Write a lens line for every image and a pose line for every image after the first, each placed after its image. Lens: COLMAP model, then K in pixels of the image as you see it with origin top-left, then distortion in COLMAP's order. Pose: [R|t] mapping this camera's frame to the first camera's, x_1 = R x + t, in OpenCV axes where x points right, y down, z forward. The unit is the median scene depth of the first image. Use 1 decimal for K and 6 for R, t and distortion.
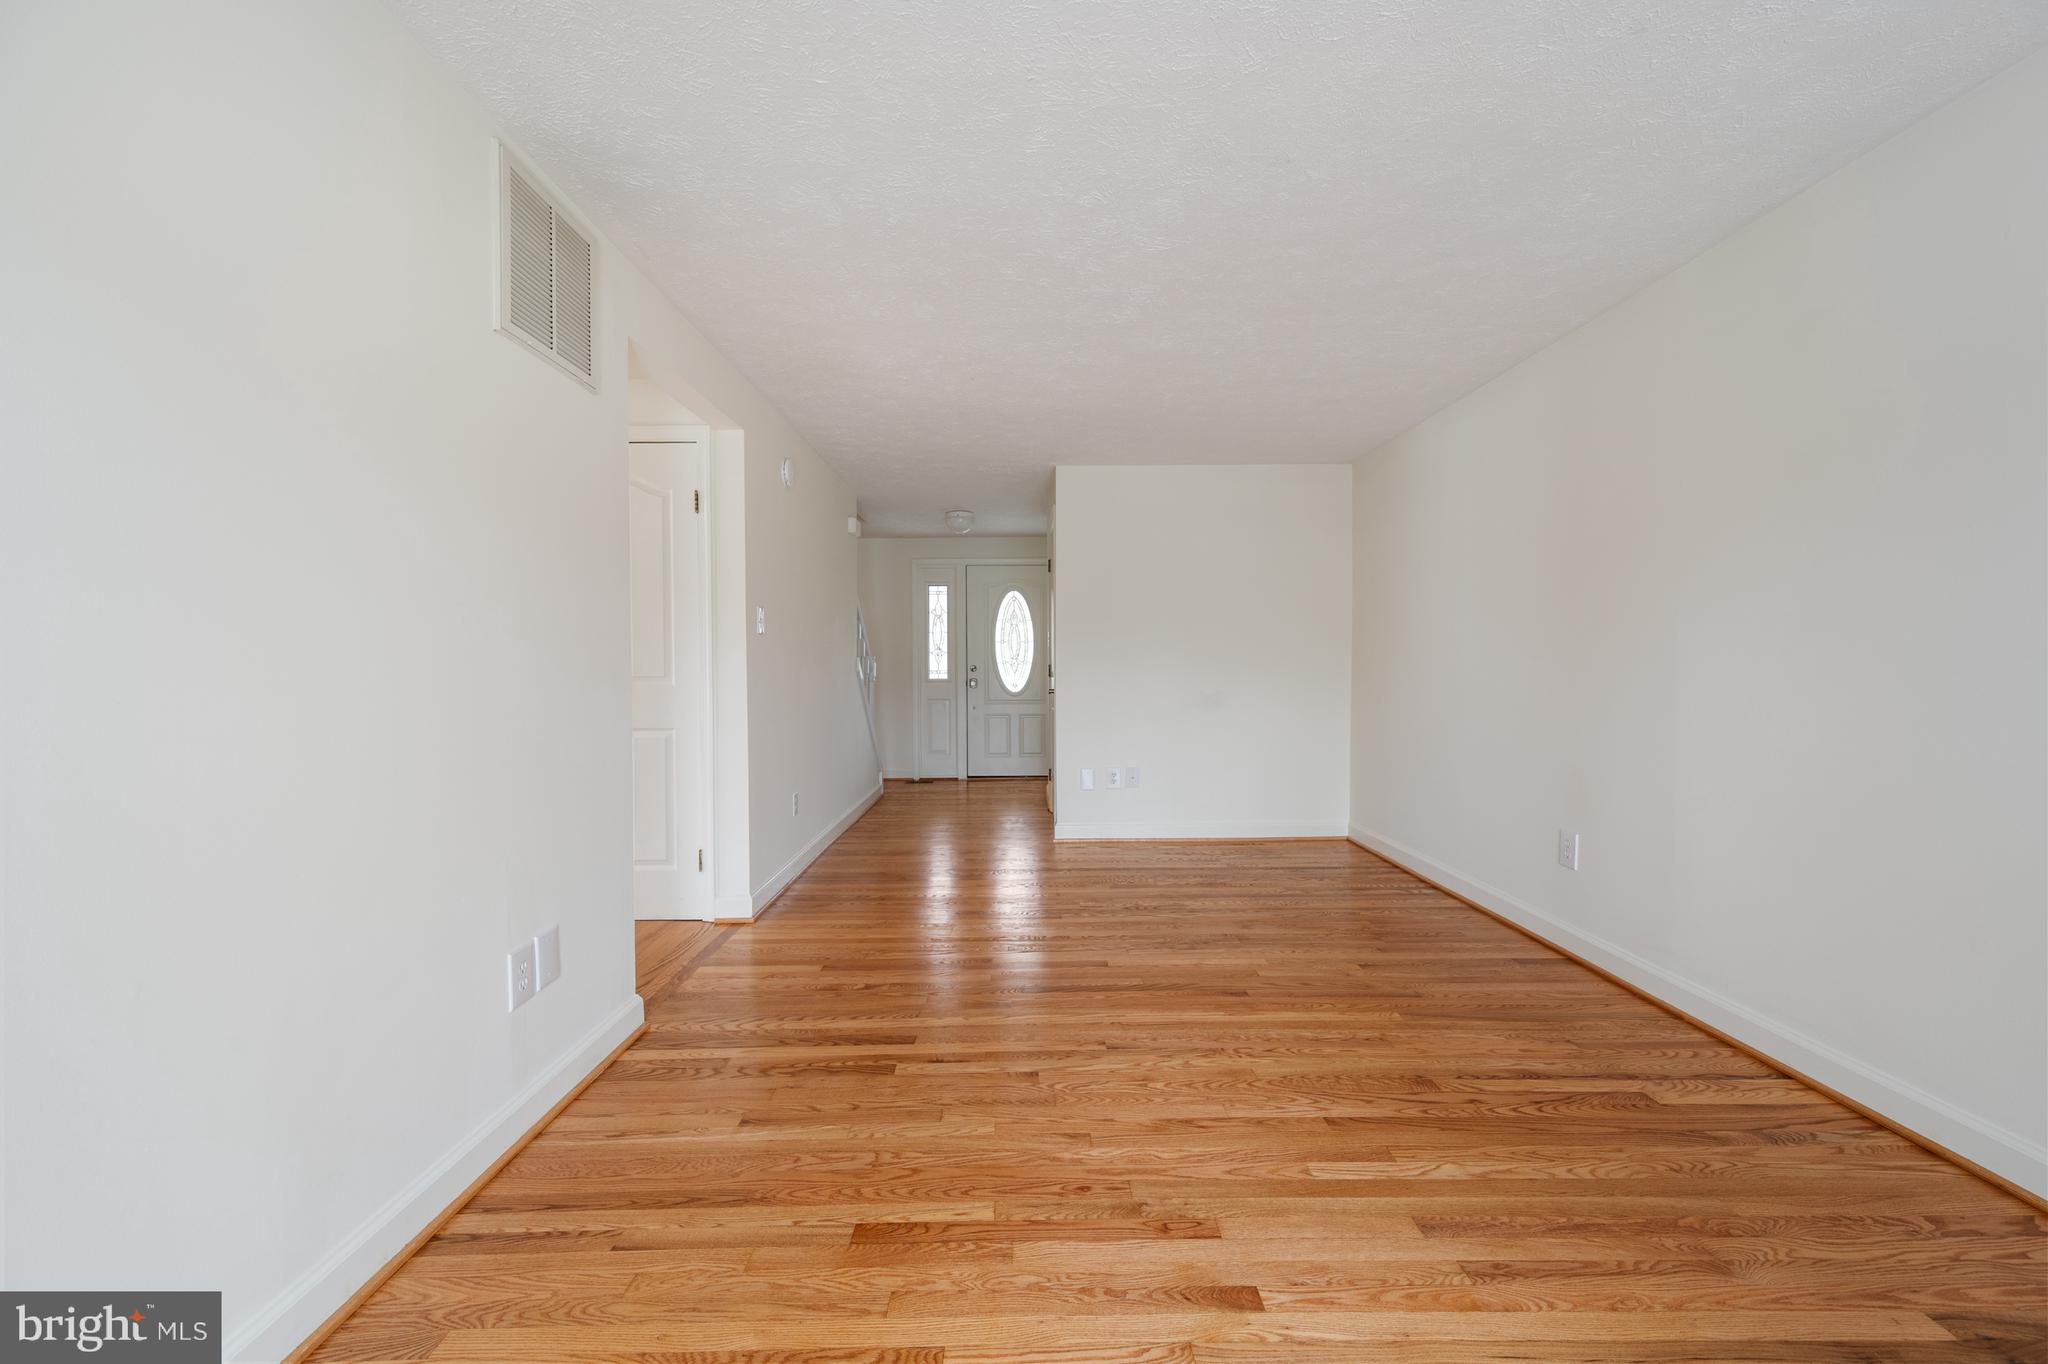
lens RADIAL K [[819.5, 0, 1036.5], [0, 819.5, 675.2], [0, 0, 1]] dist [0.001602, -0.000885]
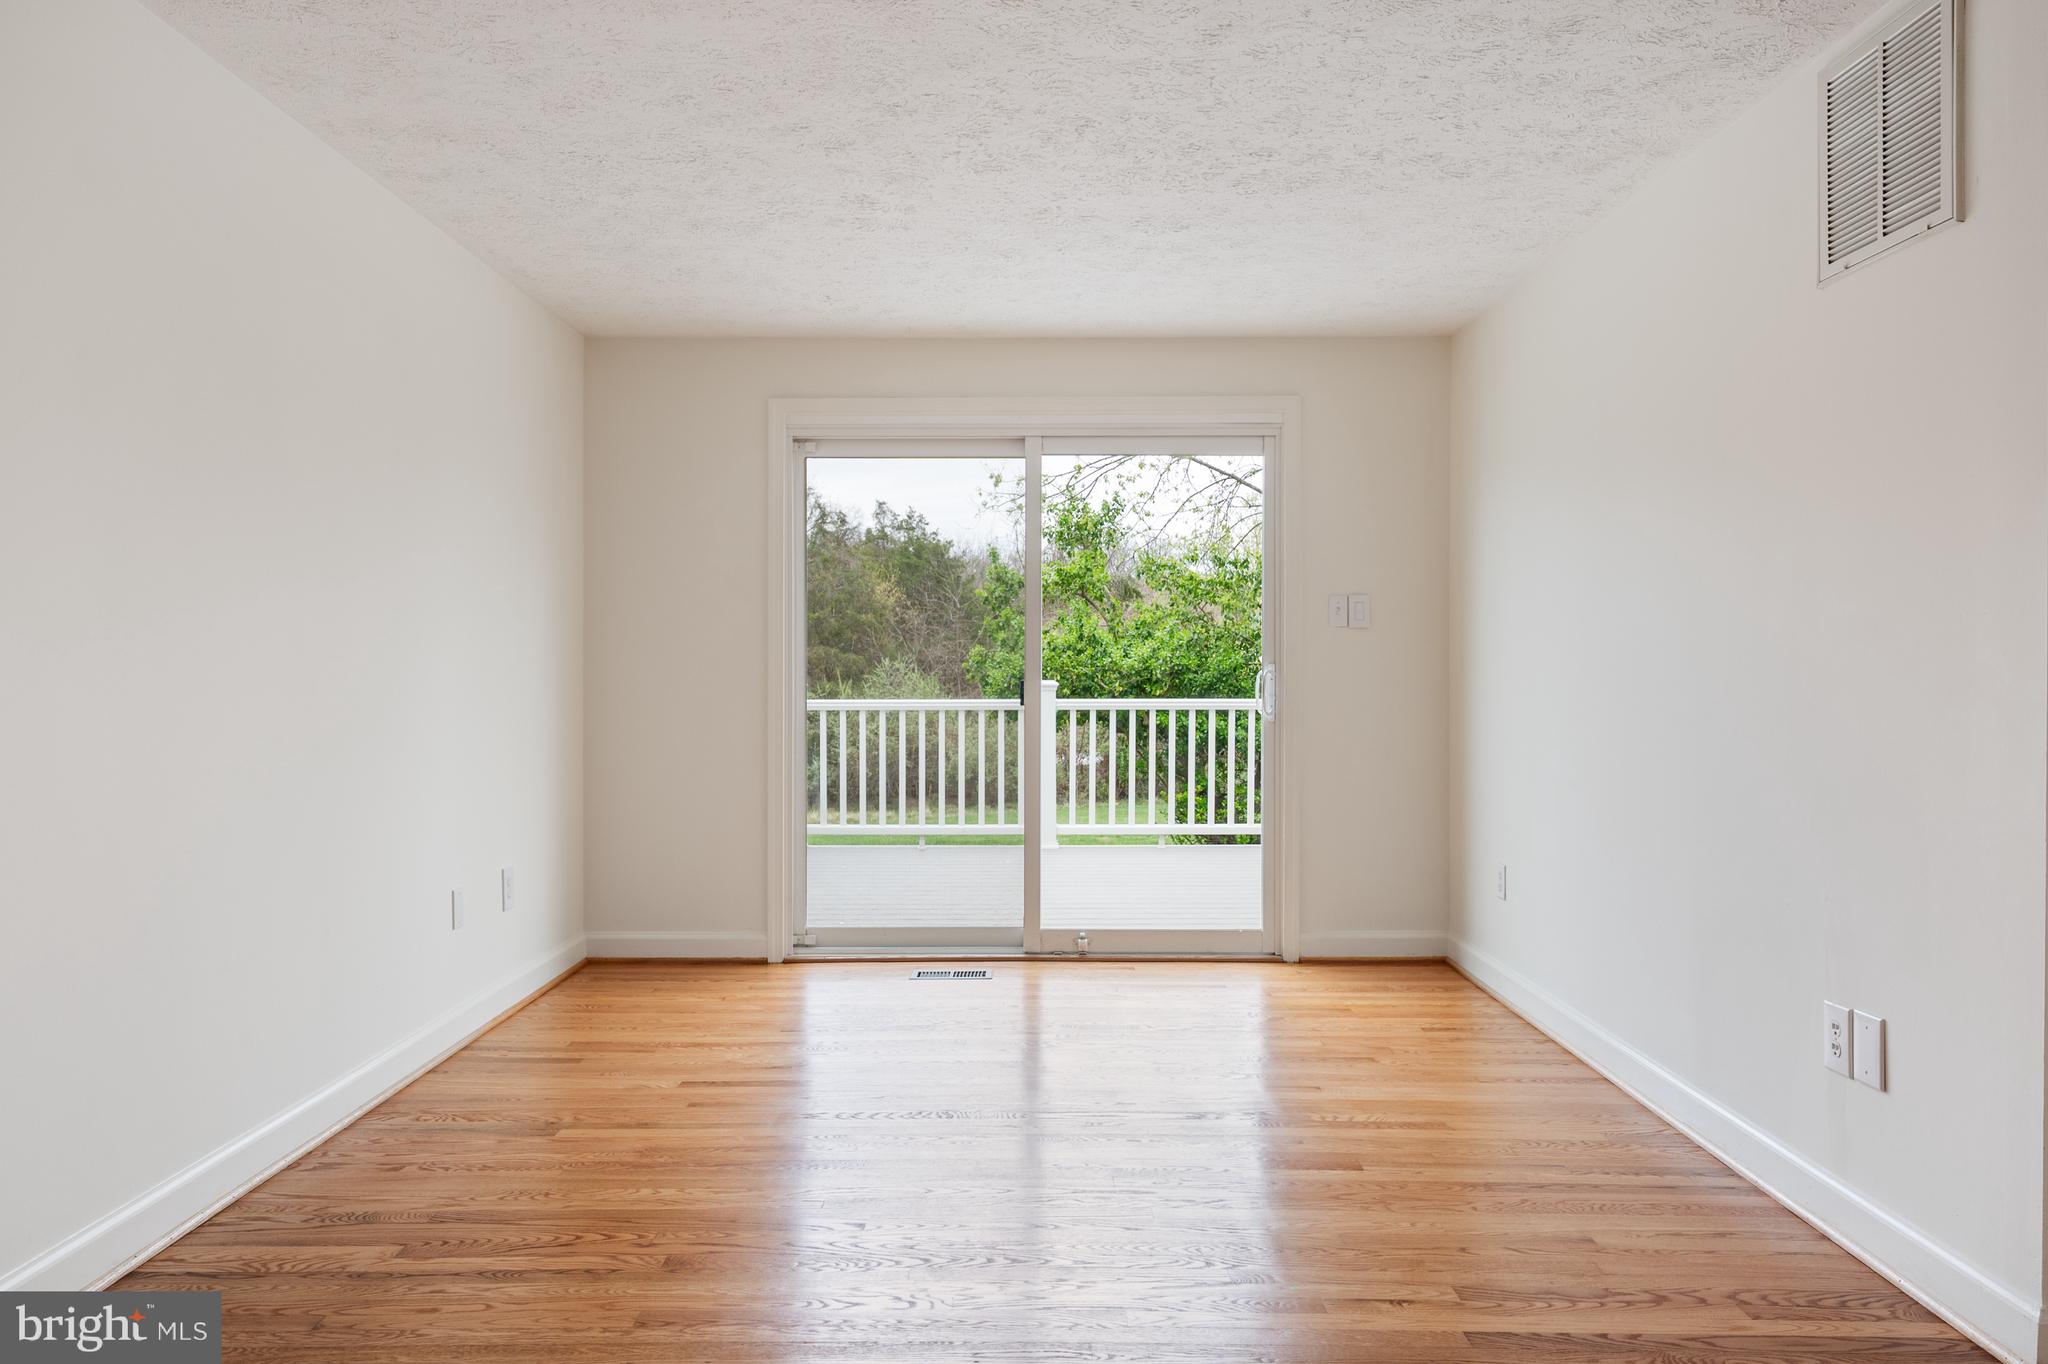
lens RADIAL K [[1432.0, 0, 1024.2], [0, 1432.0, 678.6], [0, 0, 1]] dist [0.001526, -0.001229]
pose [[-0.999709, 0.004058, 0.023783, 0.138182], [0.004492, 0.999824, 0.018222, -0.024825], [-0.023705, 0.018323, -0.999551, 2.119250]]
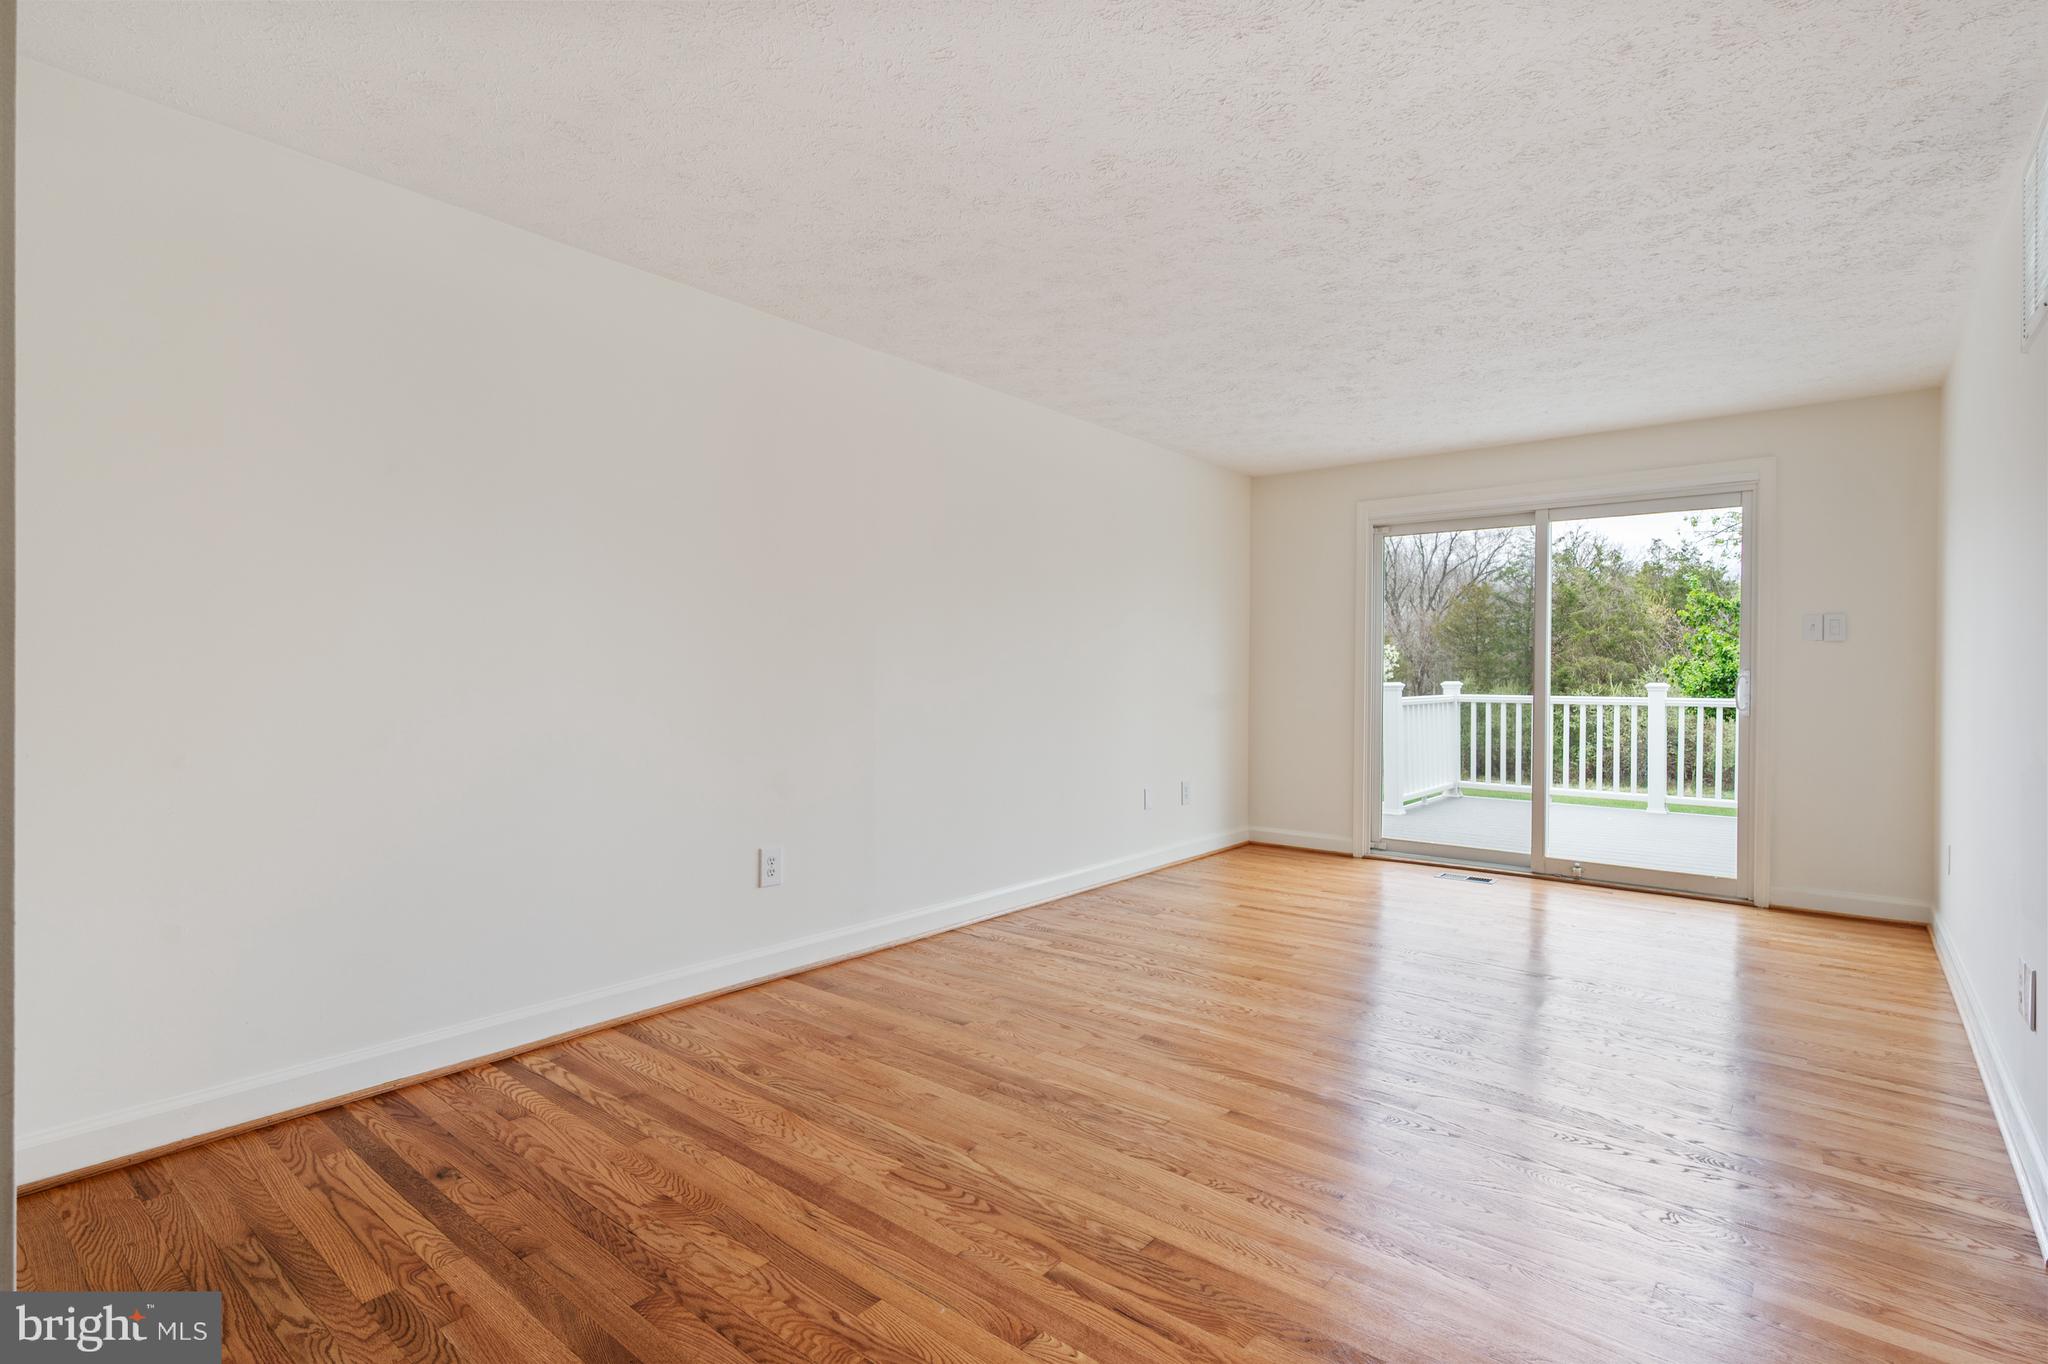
lens RADIAL K [[981.0, 0, 1025.8], [0, 981.0, 682.6], [0, 0, 1]] dist [0.004150, -0.000506]
pose [[-0.761478, -0.007299, 0.648150, -0.412428], [0.005581, 0.999826, 0.017816, -0.023891], [-0.648167, 0.017184, -0.761305, 2.296572]]
